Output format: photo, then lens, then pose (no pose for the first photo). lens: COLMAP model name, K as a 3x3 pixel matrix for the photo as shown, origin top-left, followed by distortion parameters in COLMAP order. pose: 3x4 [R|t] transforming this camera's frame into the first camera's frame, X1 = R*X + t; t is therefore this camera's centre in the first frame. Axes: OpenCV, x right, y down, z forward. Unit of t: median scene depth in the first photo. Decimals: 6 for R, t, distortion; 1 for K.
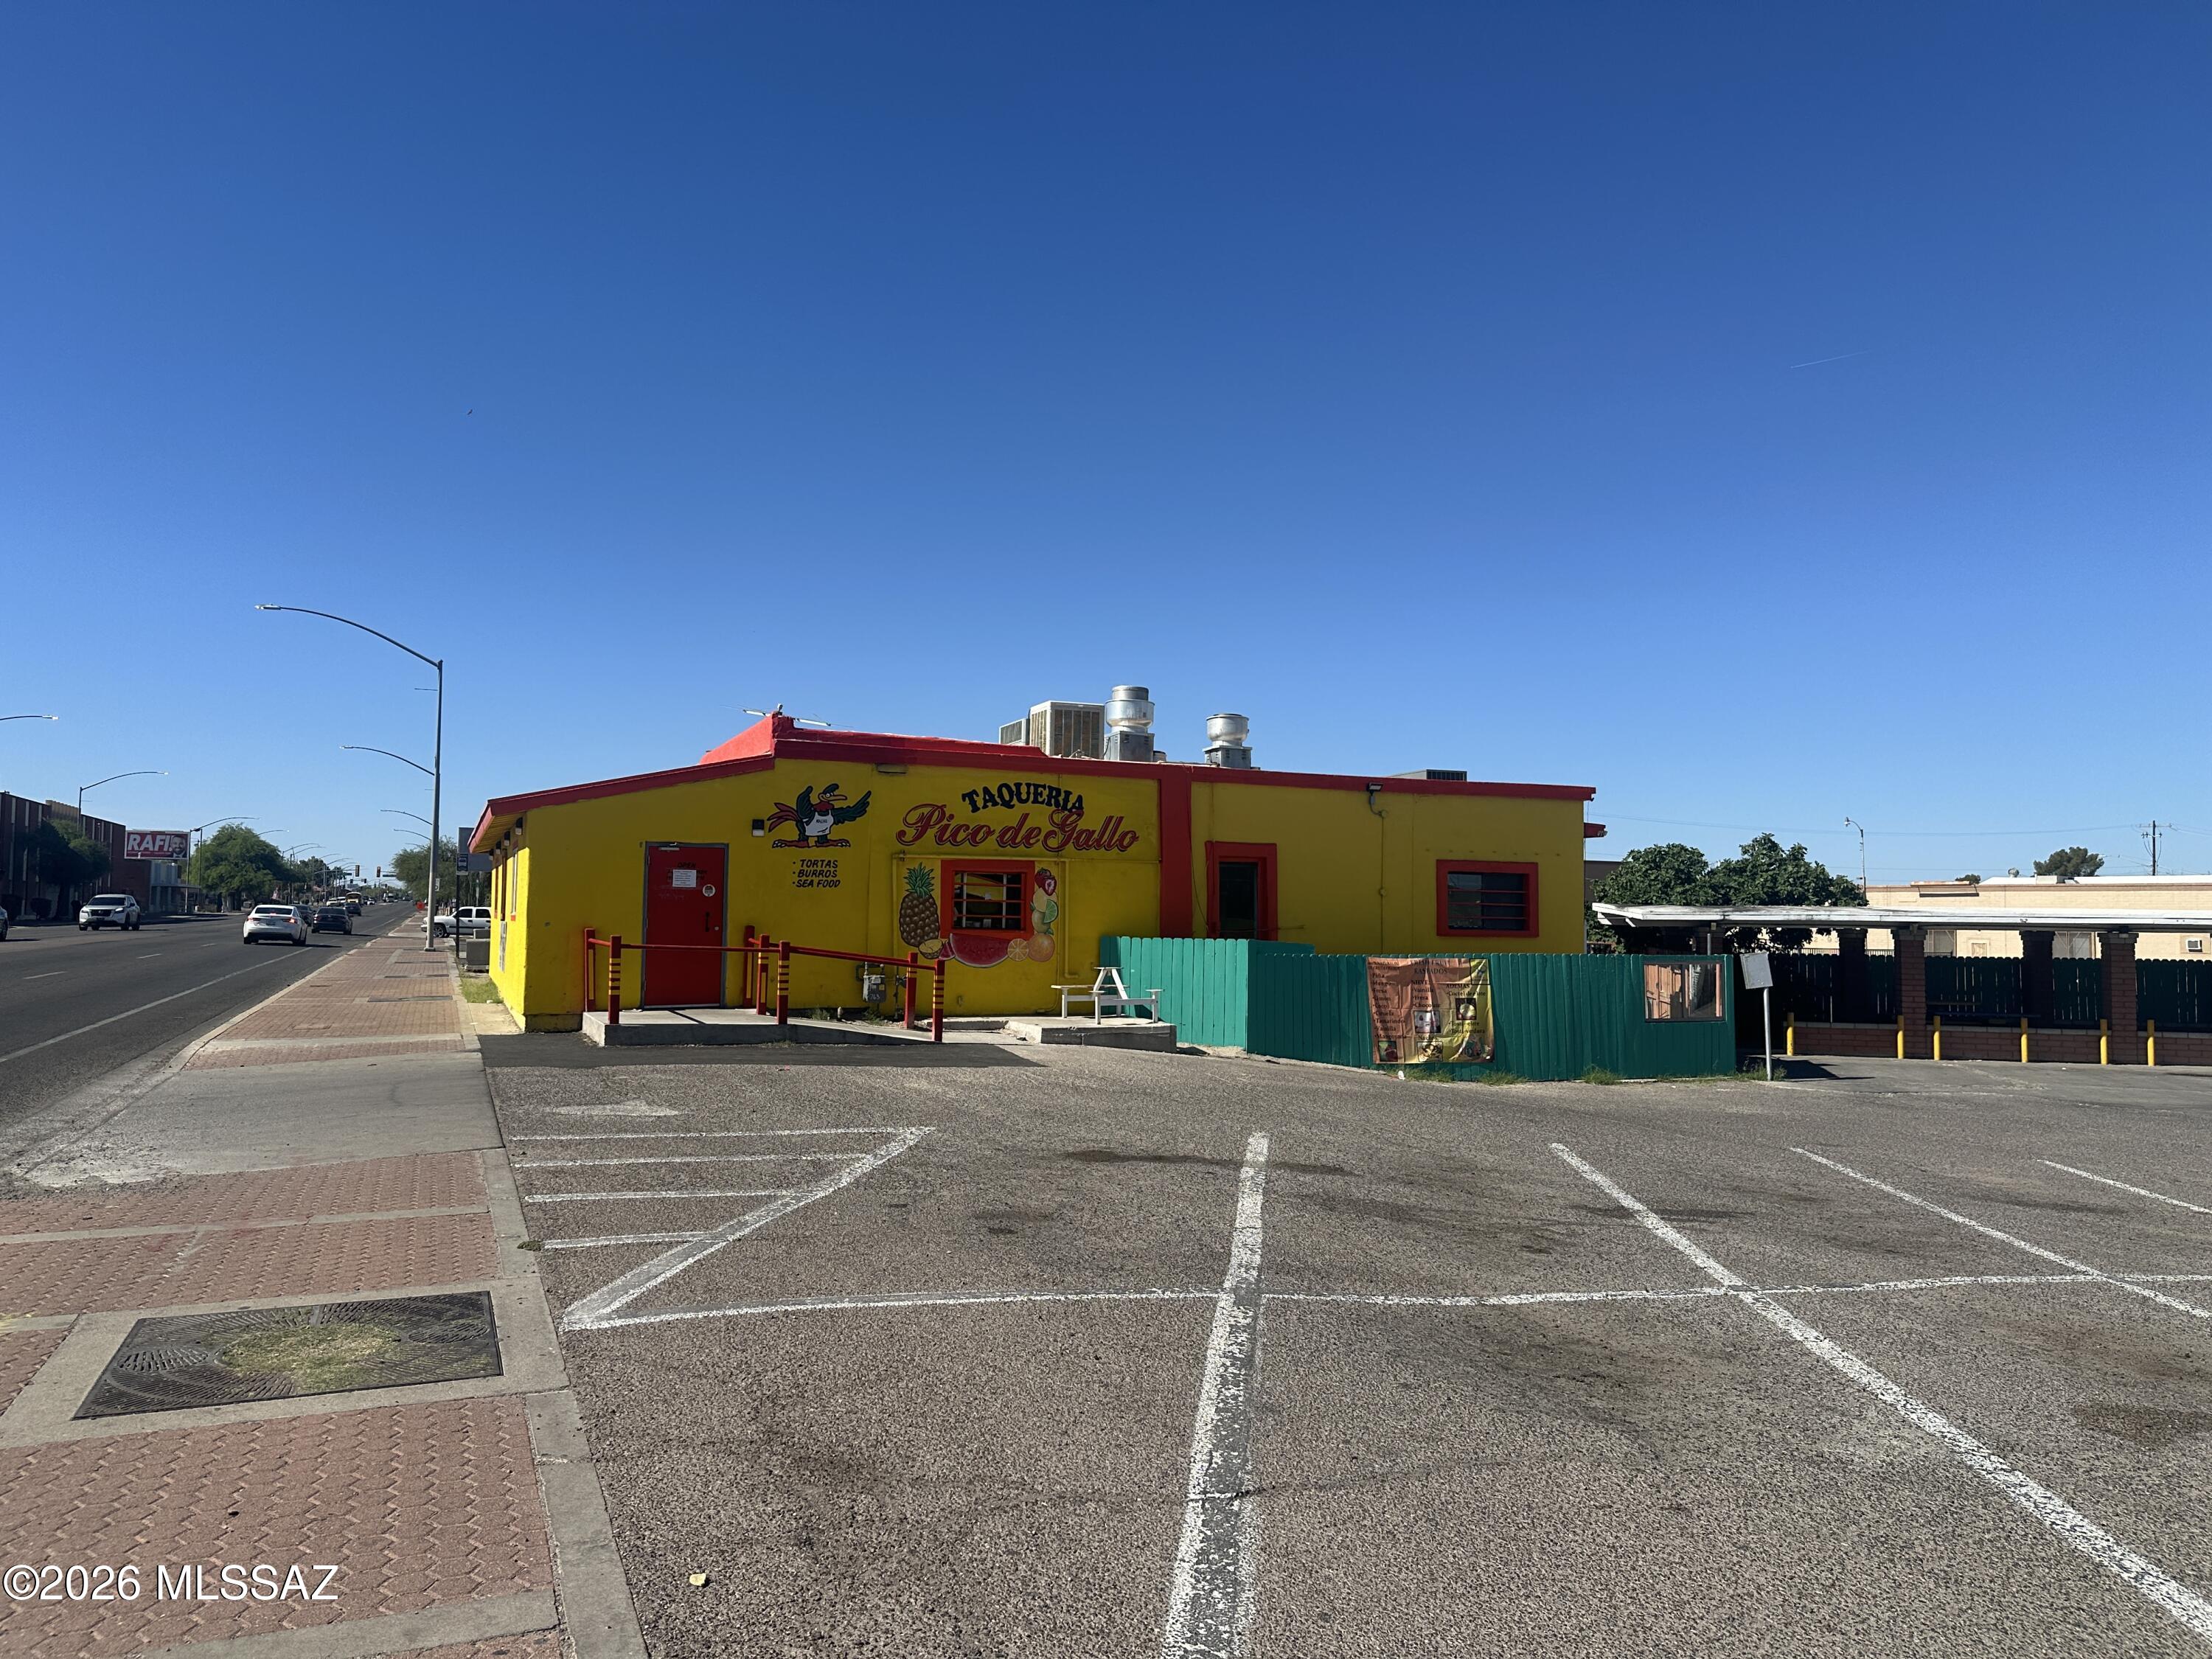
lens RADIAL K [[1537.2, 0, 1106.9], [0, 1537.2, 820.9], [0, 0, 1]] dist [0.023866, -0.003518]
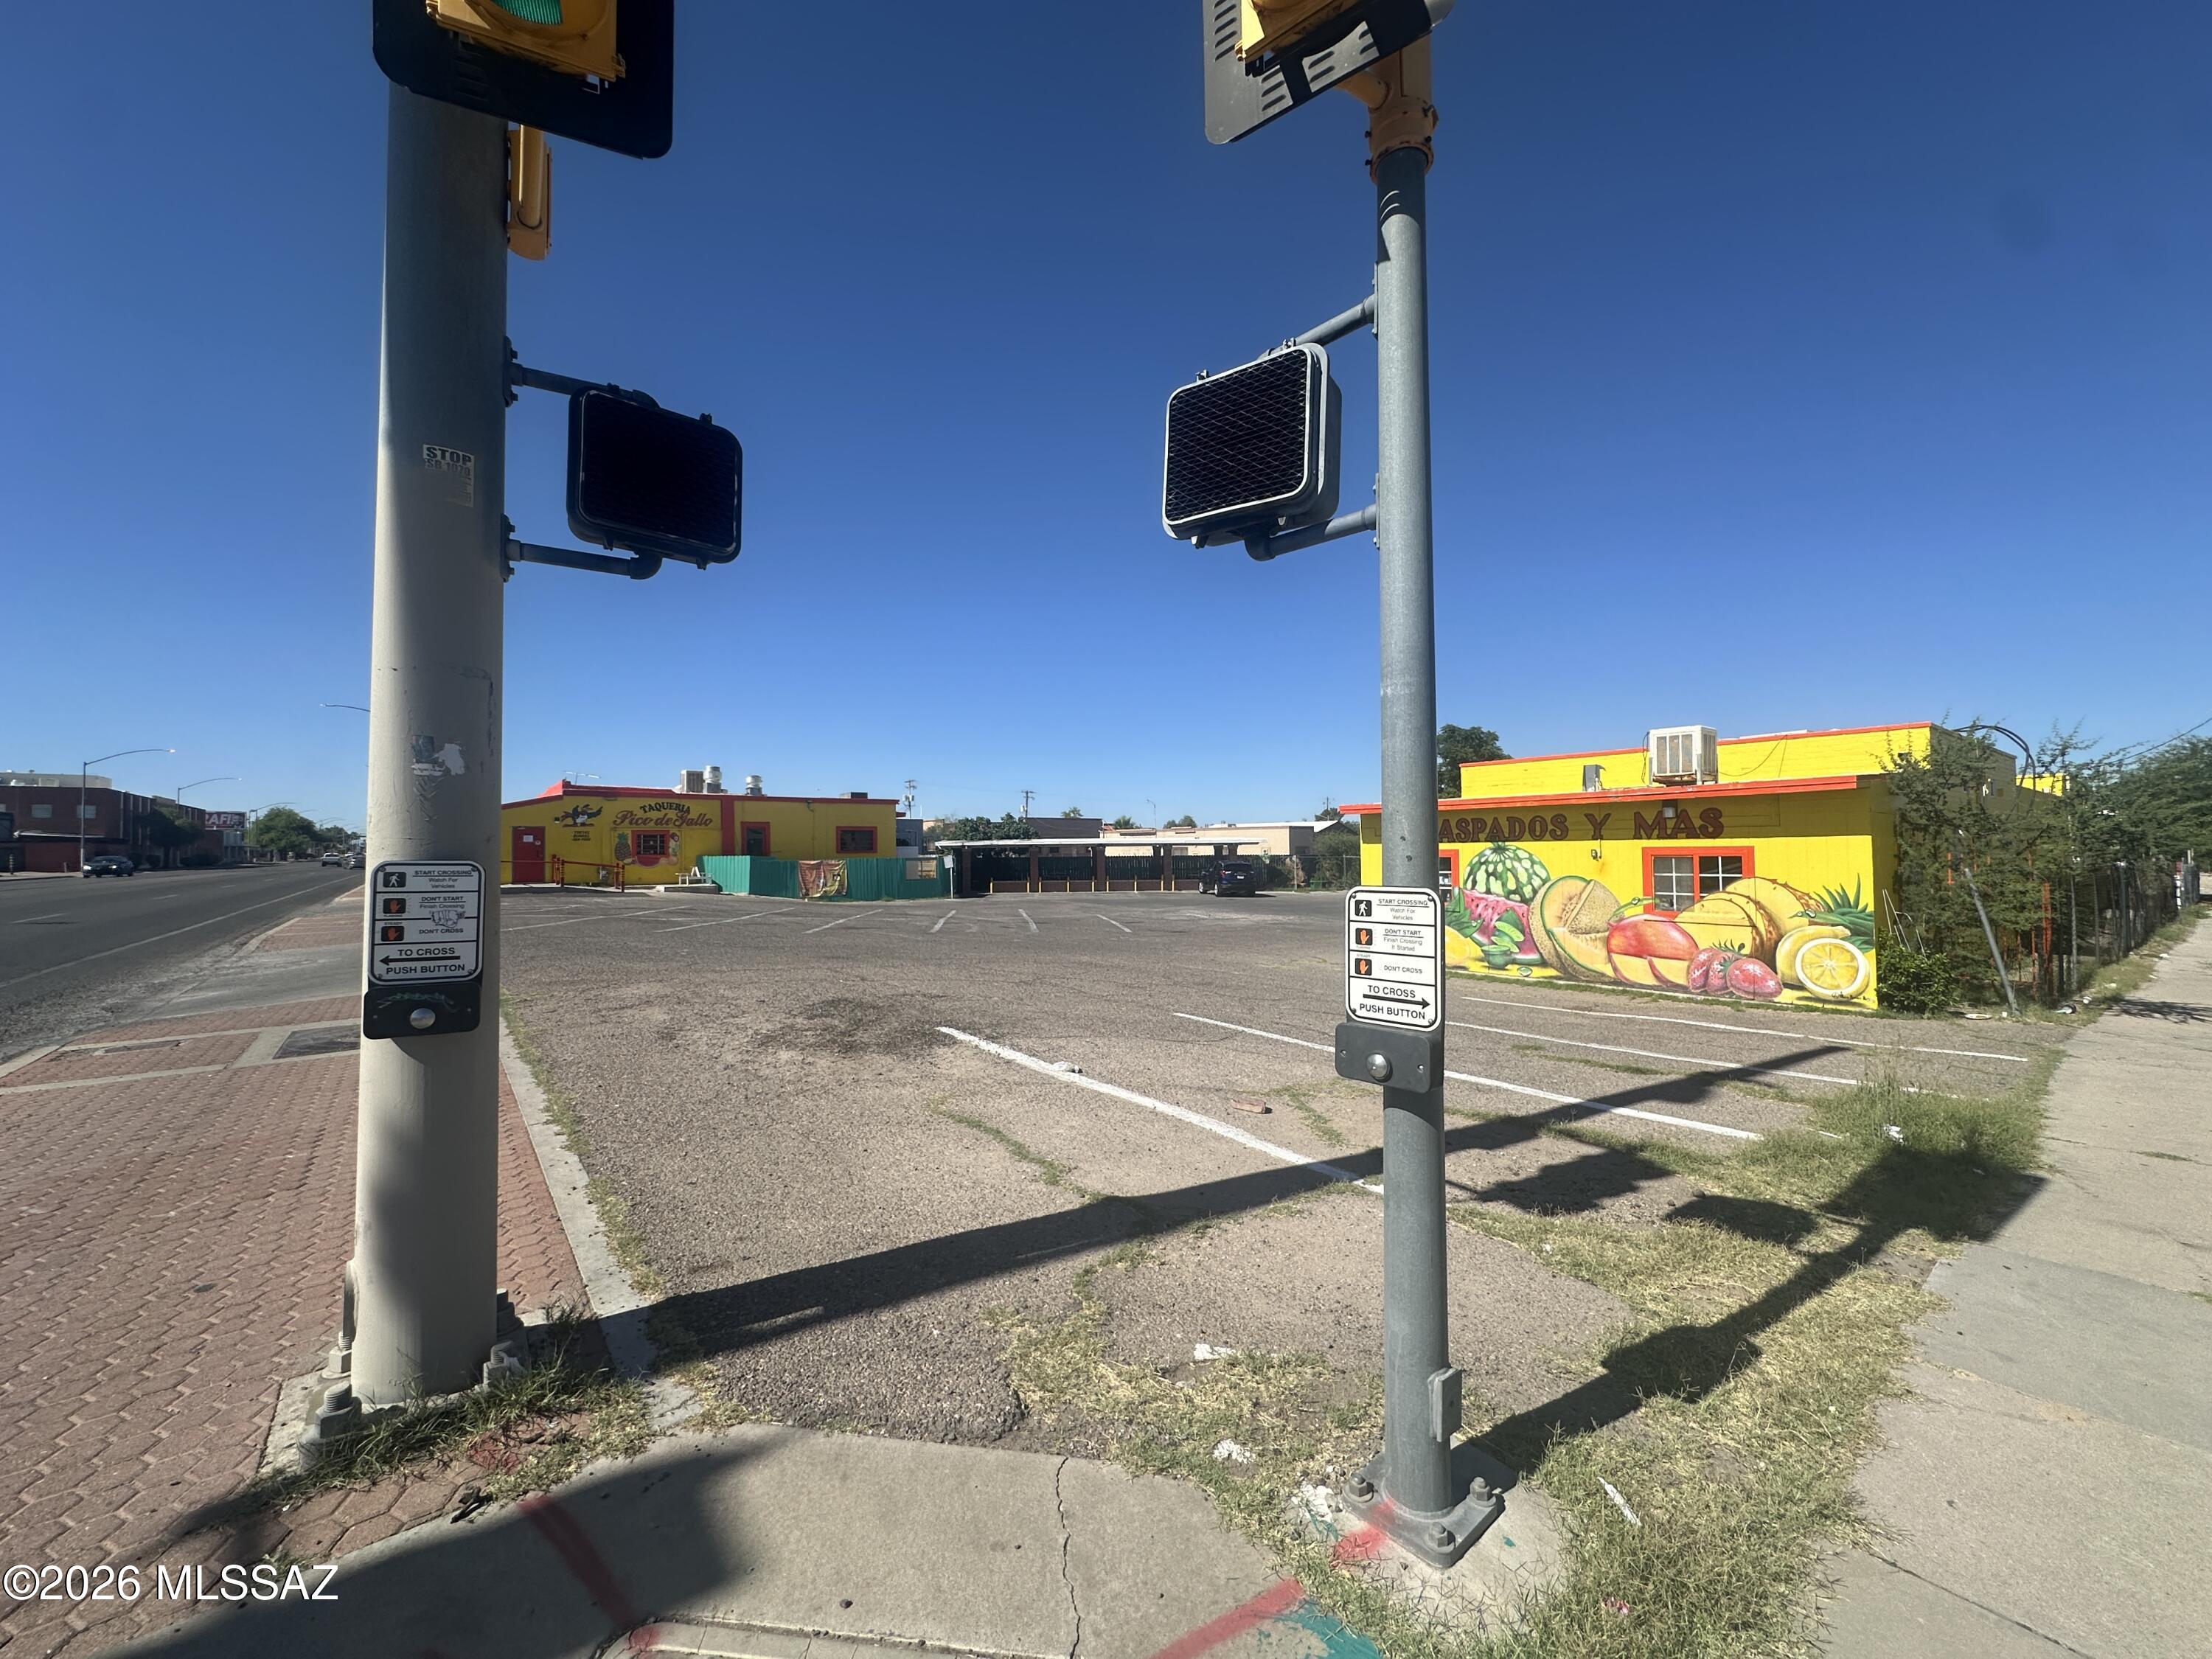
lens RADIAL K [[893.5, 0, 1107.9], [0, 893.5, 826.8], [0, 0, 1]] dist [-0.002577, -0.000009]
pose [[0.969806, -0.017791, 0.243227, 0.338941], [0.008783, 0.999237, 0.038068, -0.035651], [-0.243718, -0.034782, 0.969222, -0.800346]]
